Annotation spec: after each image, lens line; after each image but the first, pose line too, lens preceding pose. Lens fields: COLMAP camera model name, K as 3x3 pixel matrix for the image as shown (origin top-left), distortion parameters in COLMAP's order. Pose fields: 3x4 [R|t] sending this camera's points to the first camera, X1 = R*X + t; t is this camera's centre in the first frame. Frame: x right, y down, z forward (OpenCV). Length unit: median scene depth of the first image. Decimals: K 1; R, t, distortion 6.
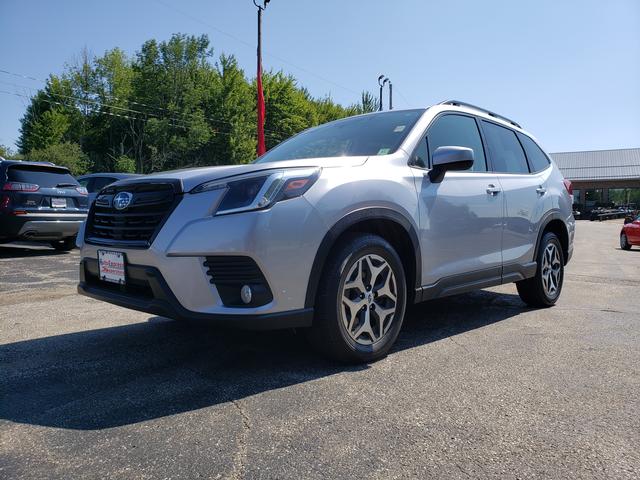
lens RADIAL K [[500.4, 0, 320.0], [0, 500.4, 240.0], [0, 0, 1]] dist [0.021544, -0.005629]
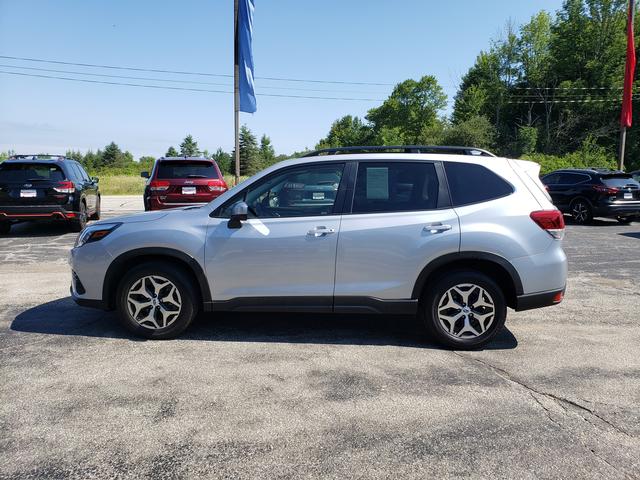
lens RADIAL K [[500.4, 0, 320.0], [0, 500.4, 240.0], [0, 0, 1]] dist [0.021544, -0.005629]
pose [[0.667234, 0.090595, -0.739318, 1.436149], [-0.036012, 0.995339, 0.089467, -0.218839], [0.743977, -0.033072, 0.667387, 0.269998]]
